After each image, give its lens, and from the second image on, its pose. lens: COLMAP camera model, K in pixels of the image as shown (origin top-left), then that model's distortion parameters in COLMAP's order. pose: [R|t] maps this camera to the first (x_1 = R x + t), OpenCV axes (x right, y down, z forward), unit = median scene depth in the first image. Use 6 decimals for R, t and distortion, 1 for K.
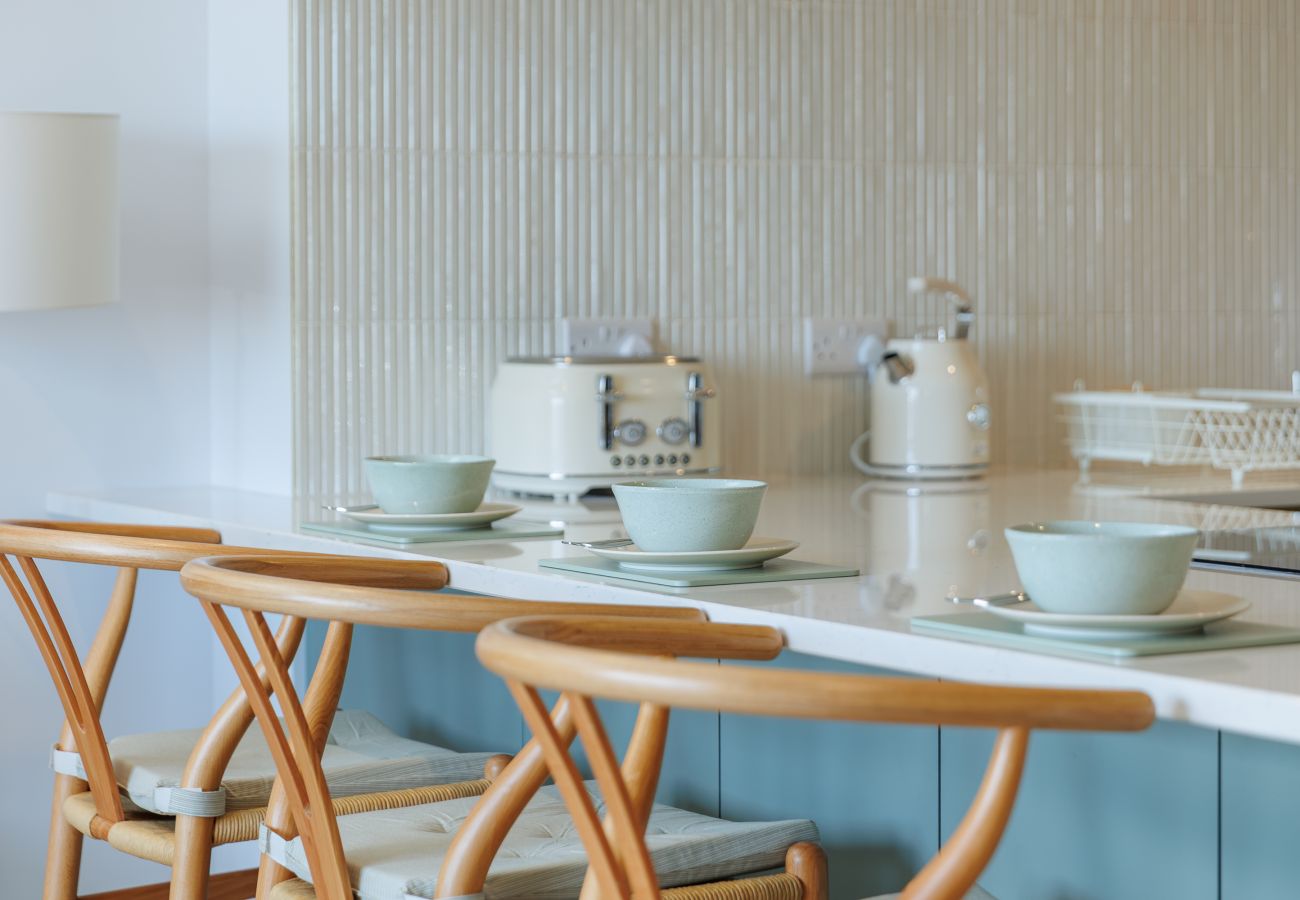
lens RADIAL K [[3081.4, 0, 649.0], [0, 3081.4, 445.4], [0, 0, 1]] dist [0.033994, 0.000000]
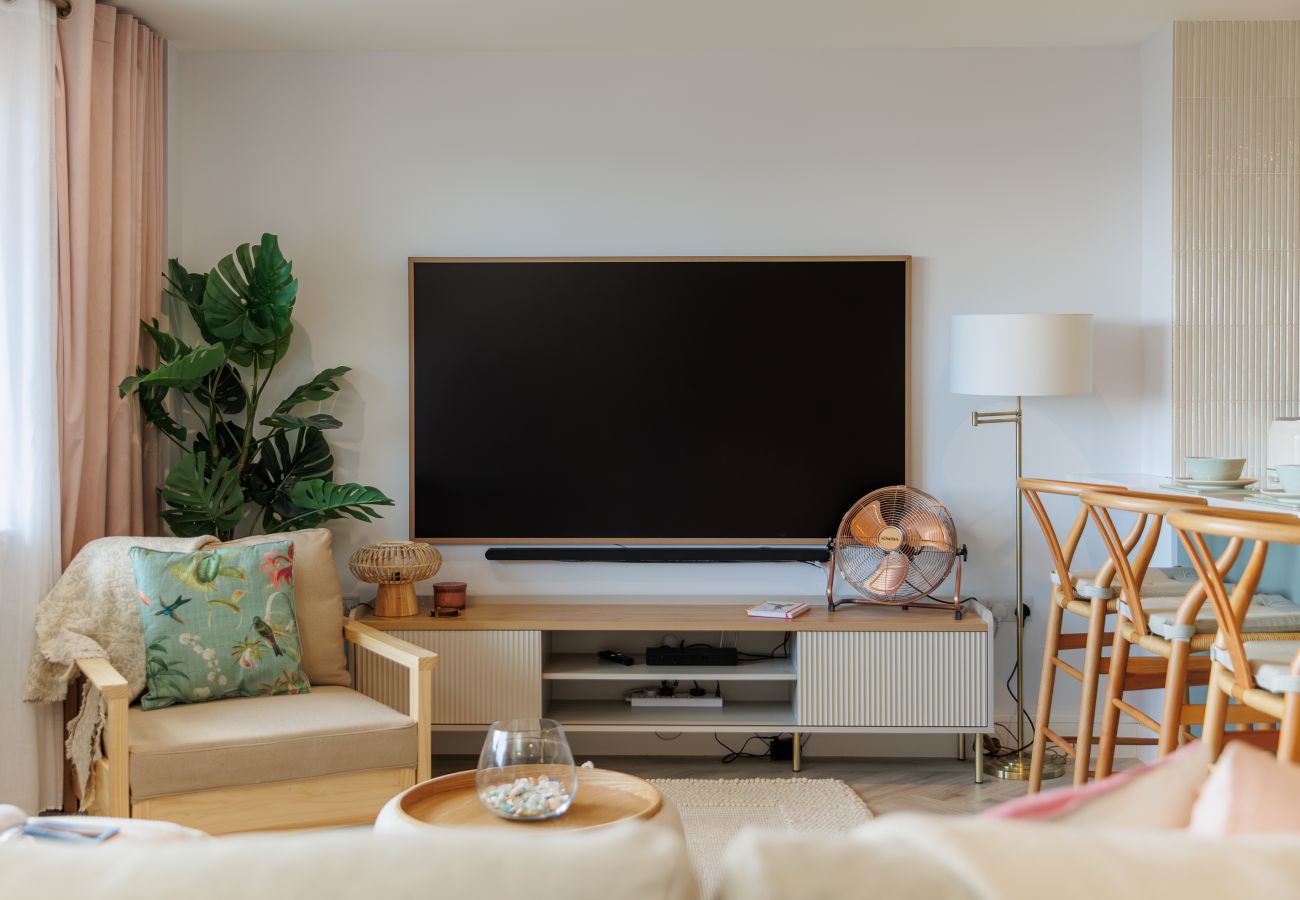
lens RADIAL K [[1453.6, 0, 629.0], [0, 1453.6, 429.9], [0, 0, 1]] dist [0.009540, 0.000000]
pose [[0.851028, 0.015225, -0.524900, 0.127769], [-0.032998, 0.999155, -0.024518, 0.025185], [0.524083, 0.038186, 0.850810, -0.163874]]
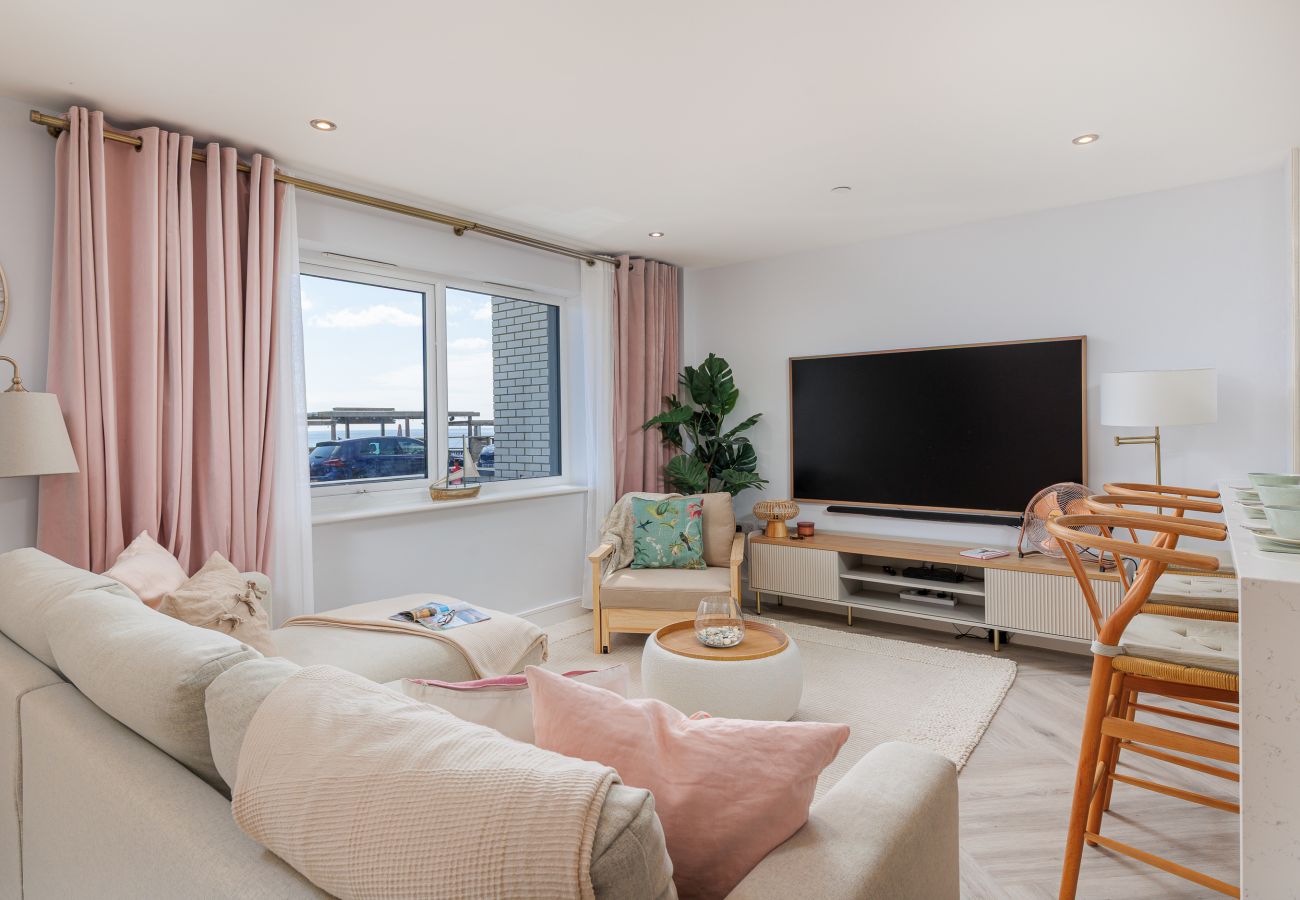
lens RADIAL K [[701.6, 0, 631.5], [0, 701.6, 429.3], [0, 0, 1]] dist [0.006376, -0.000692]
pose [[0.360143, 0.009918, -0.932844, 0.361983], [-0.039260, 0.999219, -0.004533, -0.012468], [0.932071, 0.038256, 0.360251, 0.141470]]
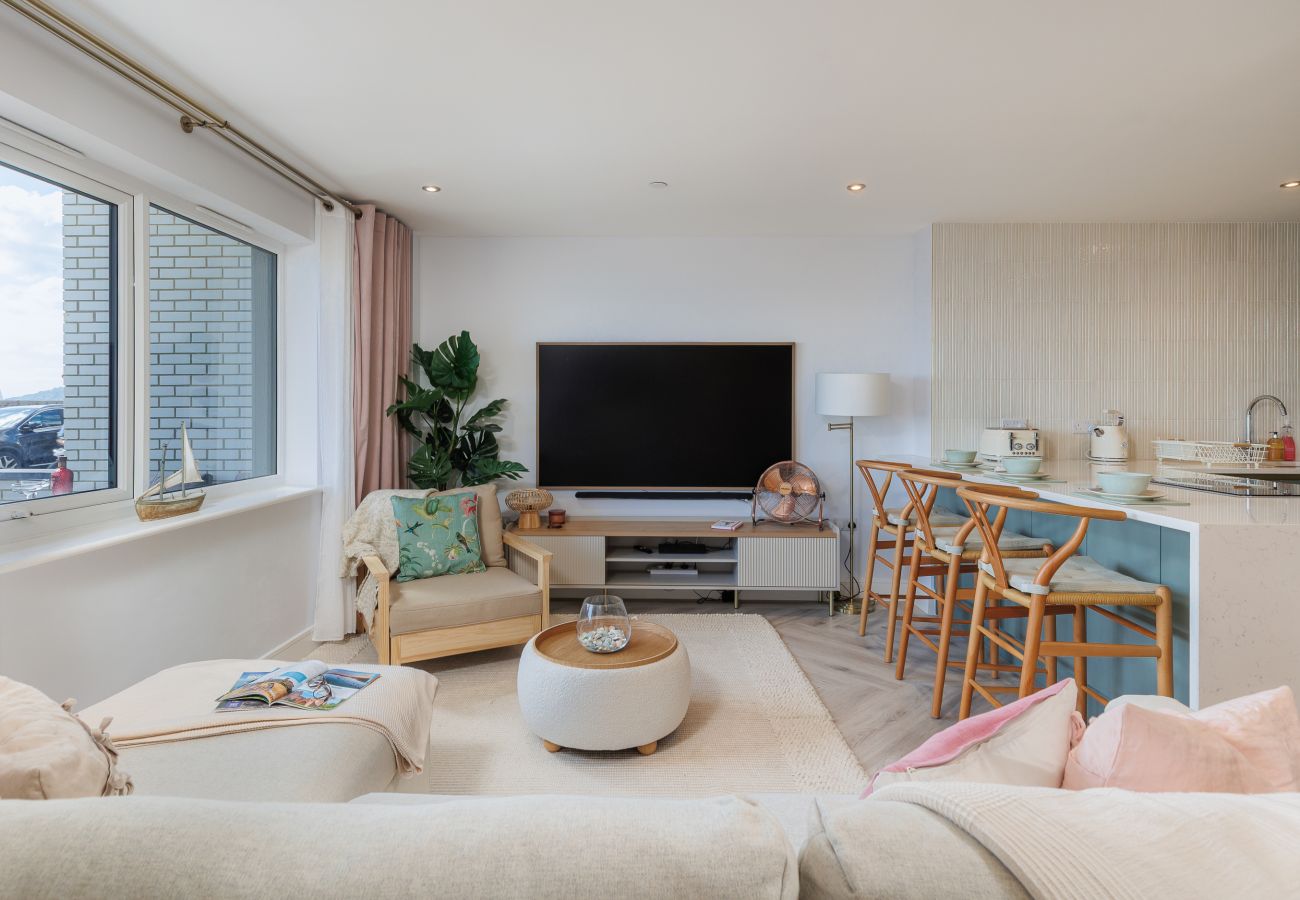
lens RADIAL K [[690.1, 0, 636.8], [0, 690.1, 408.5], [0, 0, 1]] dist [0.010142, -0.000840]
pose [[0.852525, 0.009396, -0.522602, 0.049913], [-0.035079, 0.998613, -0.039270, -0.000290], [0.521508, 0.051811, 0.851672, -0.091133]]
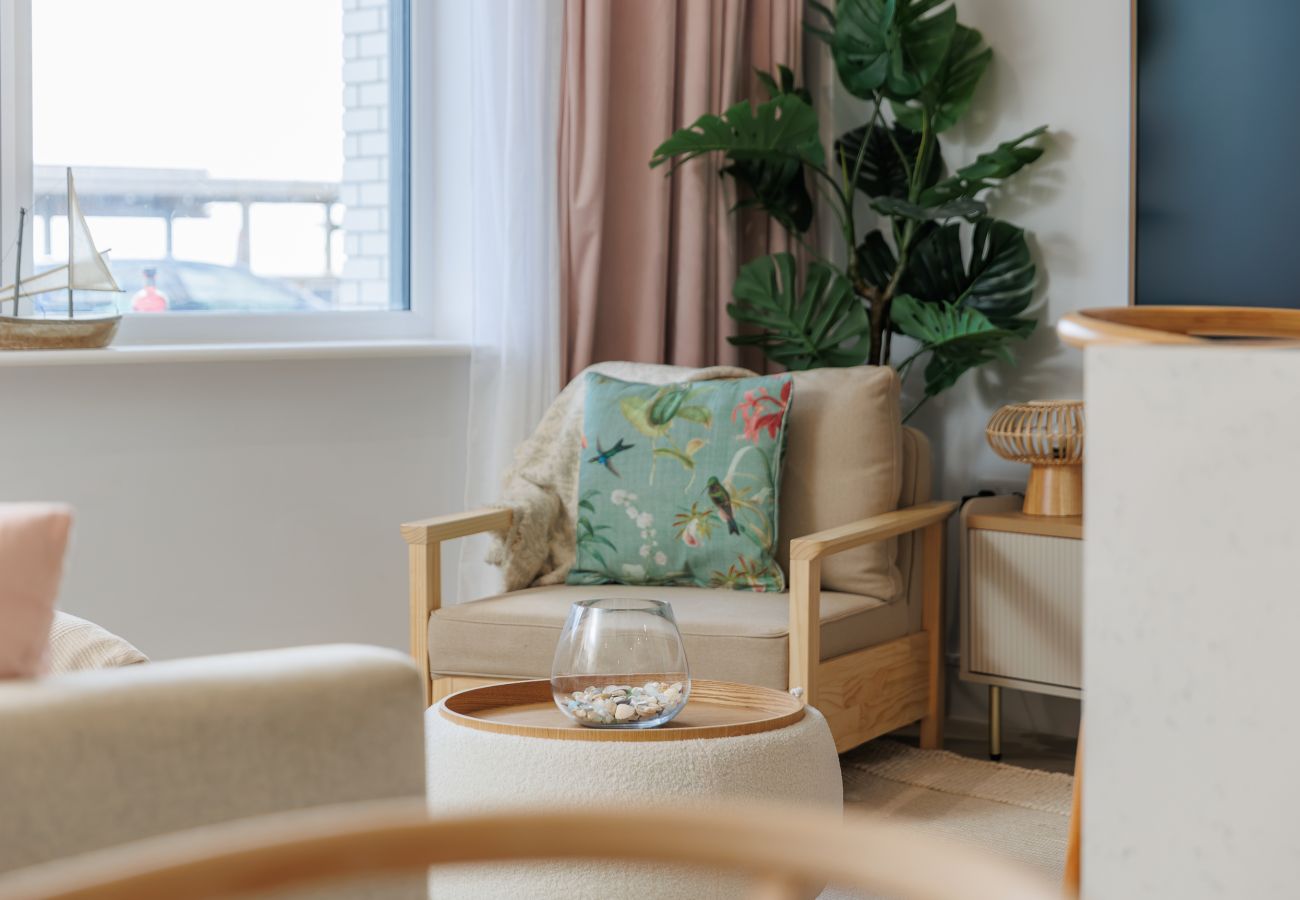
lens RADIAL K [[2815.4, 0, 651.5], [0, 2815.4, 450.9], [0, 0, 1]] dist [0.020968, 0.000000]
pose [[0.173715, 0.077571, -0.981736, 0.817076], [-0.055400, 0.996084, 0.068901, 0.031934], [0.983236, 0.042419, 0.177332, 0.341429]]
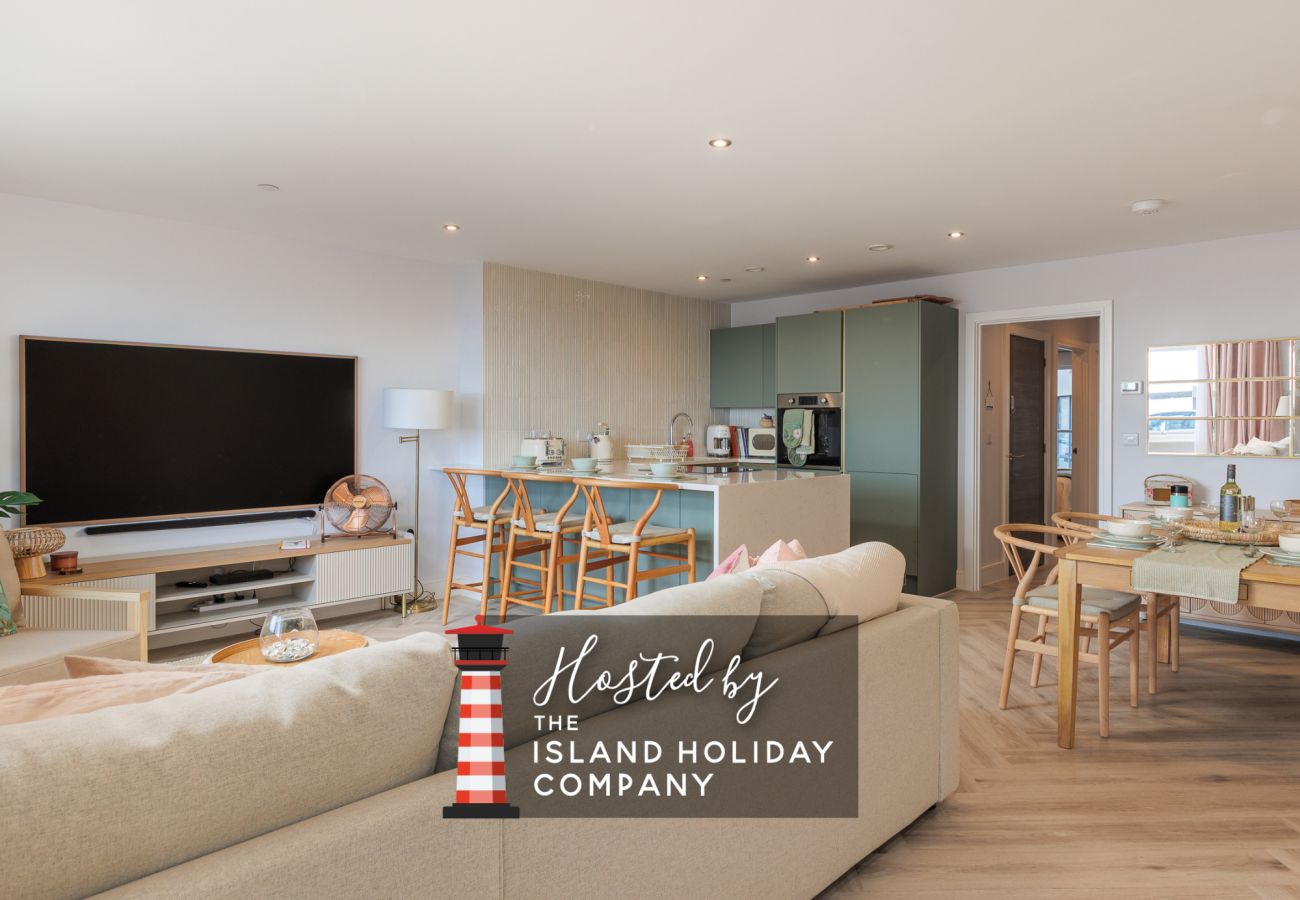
lens RADIAL K [[823.5, 0, 654.5], [0, 823.5, 436.5], [0, 0, 1]] dist [0.039373, 0.002220]
pose [[0.966056, 0.003590, 0.258306, -0.228035], [0.005254, 0.999424, -0.033538, 0.019542], [-0.258278, 0.033756, 0.965481, -0.473560]]
